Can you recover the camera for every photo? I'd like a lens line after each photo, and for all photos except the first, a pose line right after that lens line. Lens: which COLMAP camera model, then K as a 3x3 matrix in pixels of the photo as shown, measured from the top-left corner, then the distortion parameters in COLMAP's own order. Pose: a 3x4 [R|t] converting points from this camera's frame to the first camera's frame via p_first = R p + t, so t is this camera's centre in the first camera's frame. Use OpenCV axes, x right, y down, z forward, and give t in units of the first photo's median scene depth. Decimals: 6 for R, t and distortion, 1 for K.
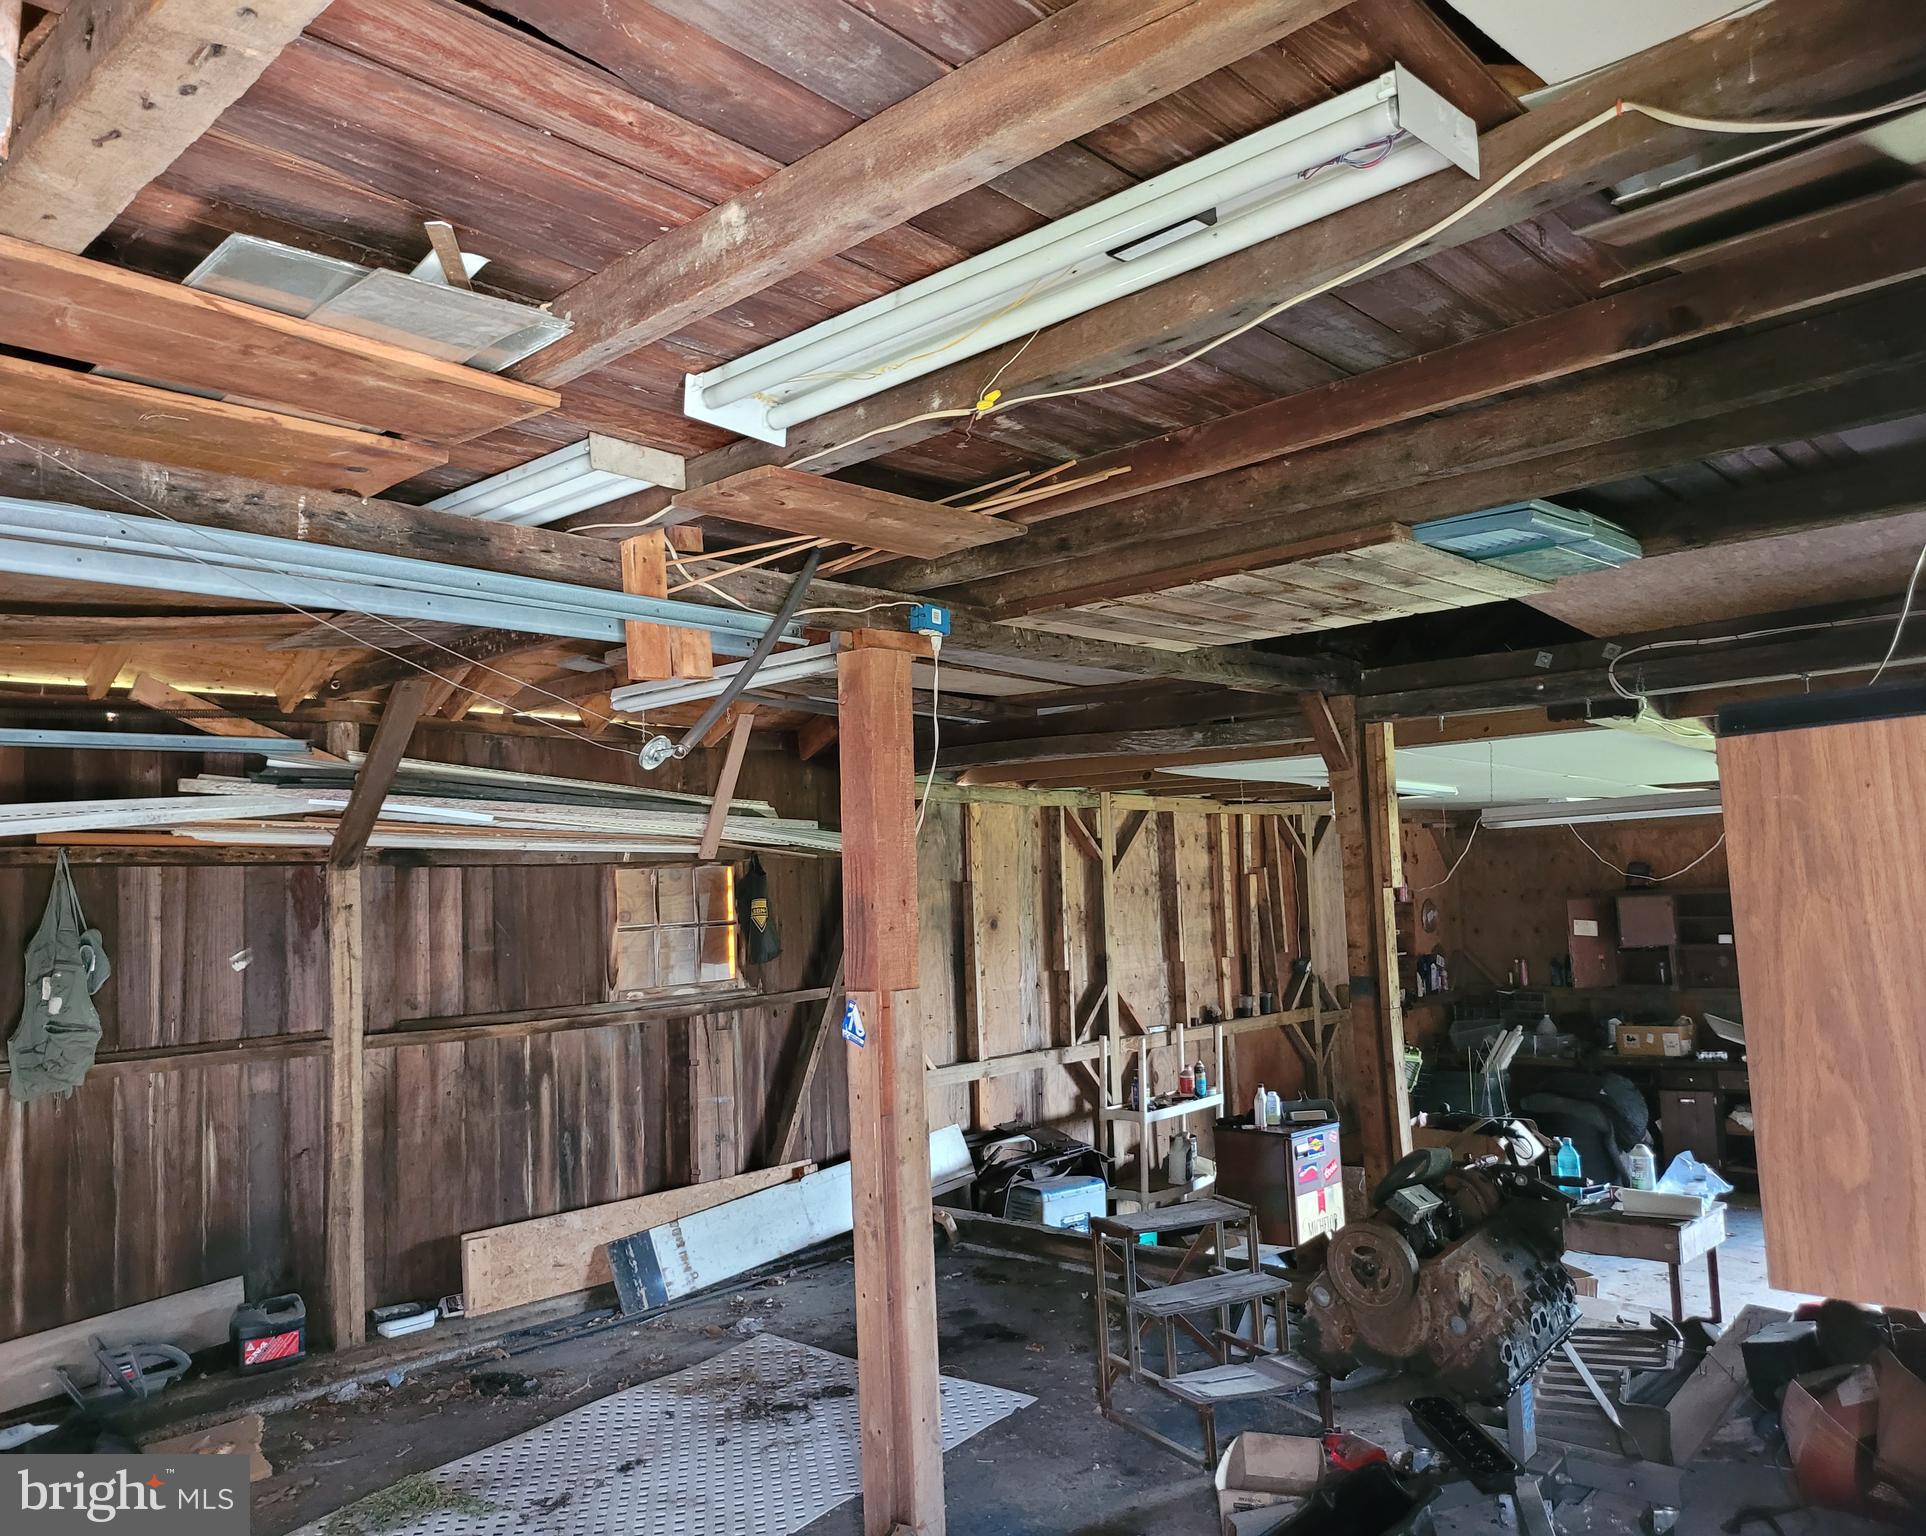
lens RADIAL K [[1475.0, 0, 960.9], [0, 1475.0, 775.4], [0, 0, 1]] dist [0.042968, -0.044057]
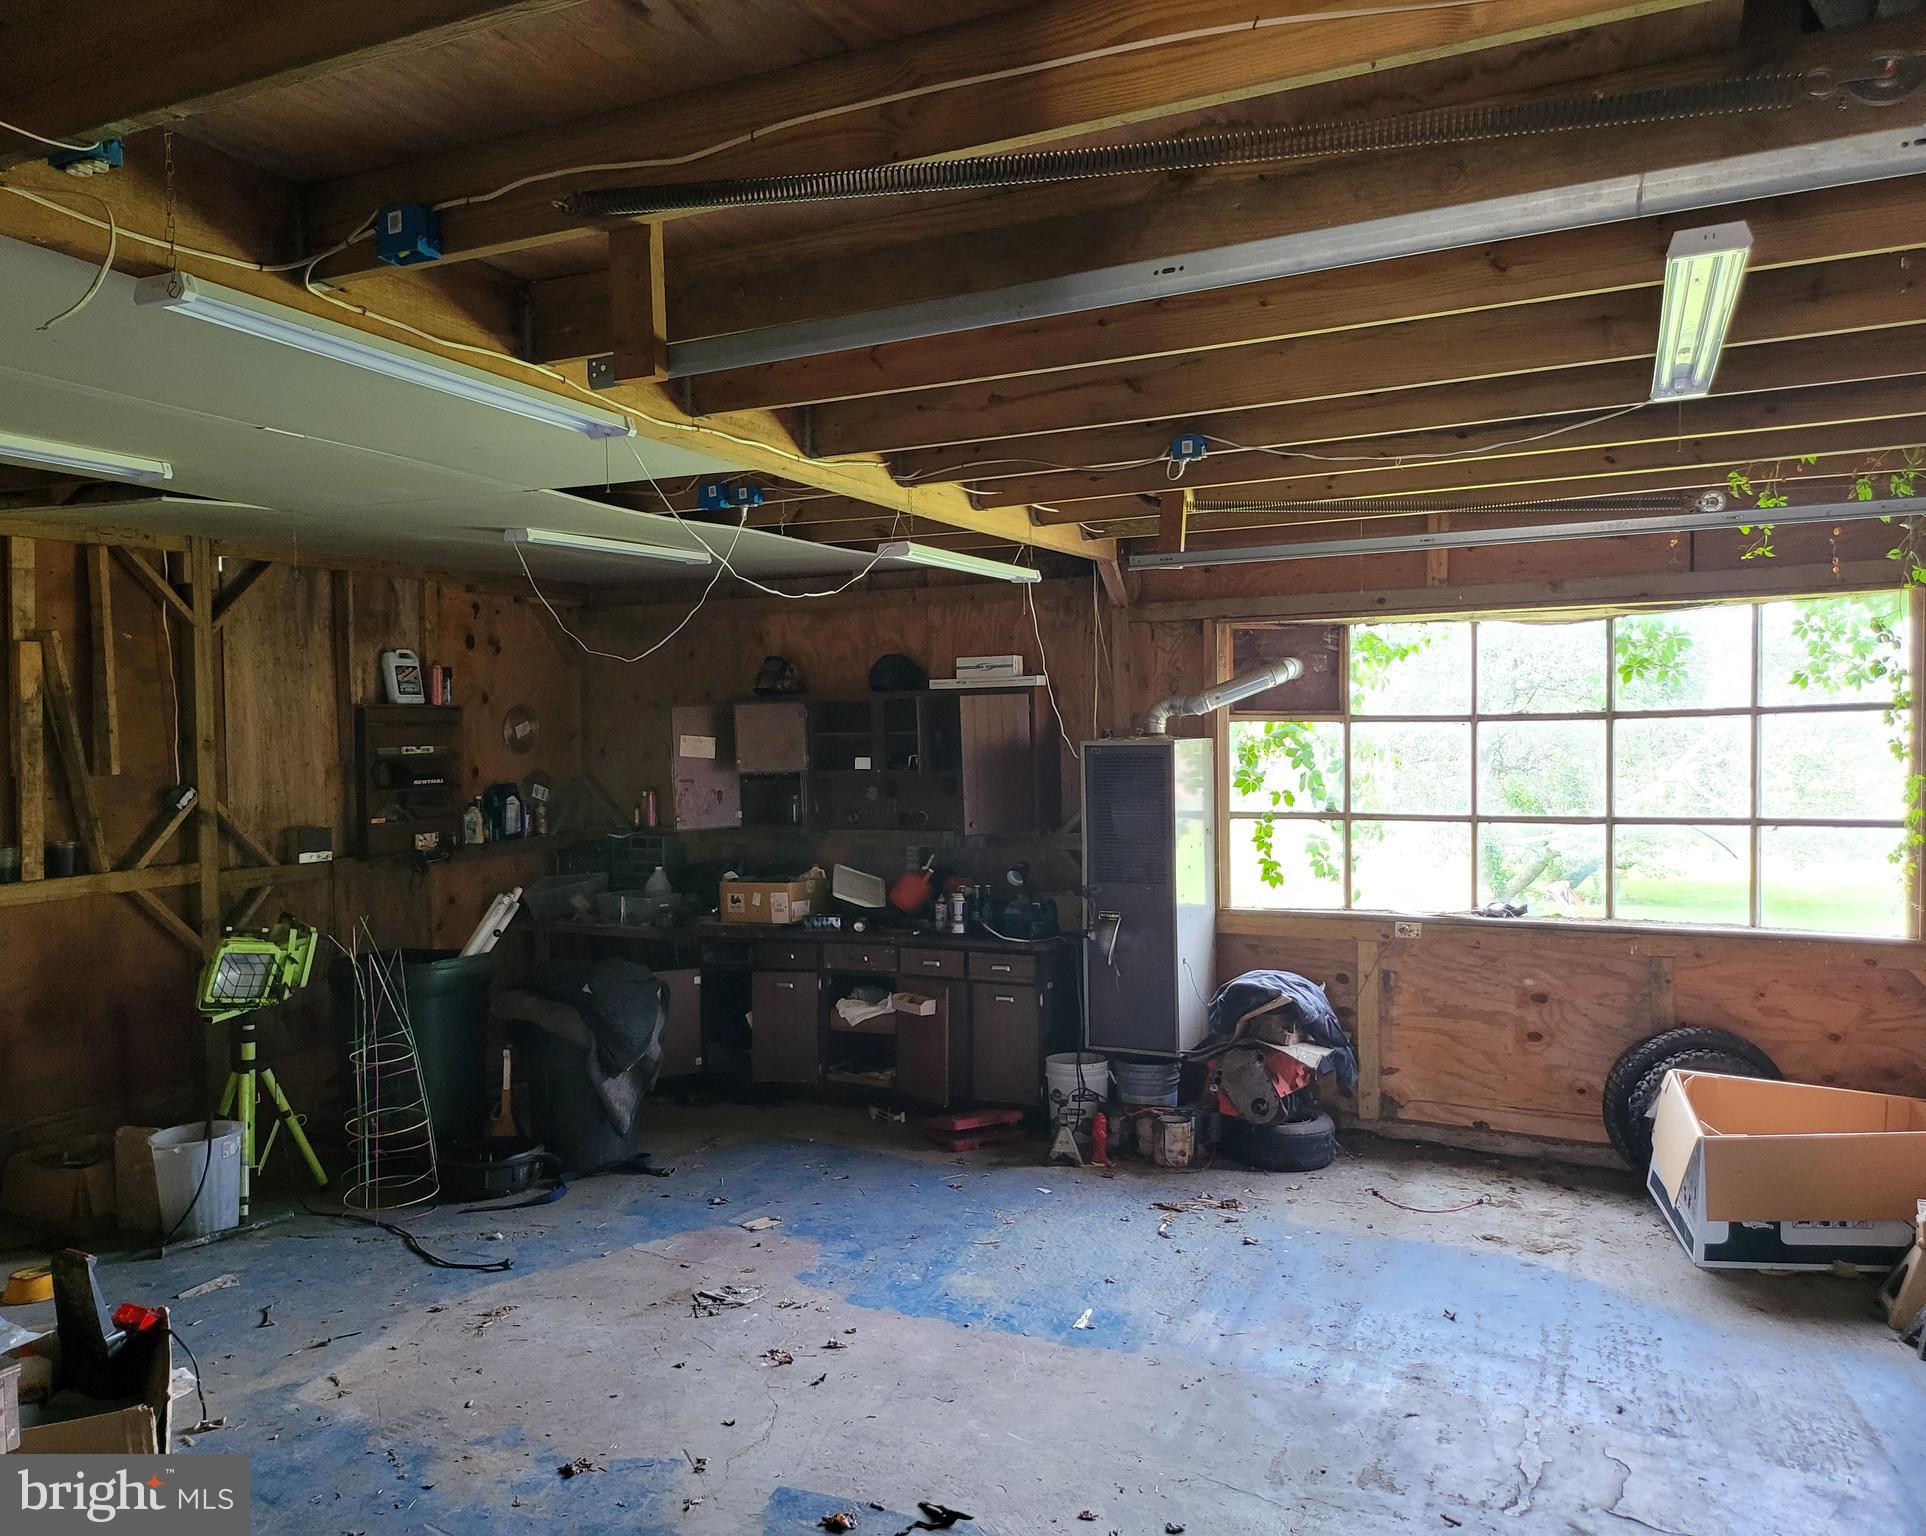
lens RADIAL K [[1475.0, 0, 960.9], [0, 1475.0, 775.4], [0, 0, 1]] dist [0.042968, -0.044057]
pose [[0.955139, 0.010411, 0.295976, 0.339823], [-0.042562, 0.993833, 0.102393, 0.039235], [-0.293085, -0.110397, 0.949691, 0.294010]]
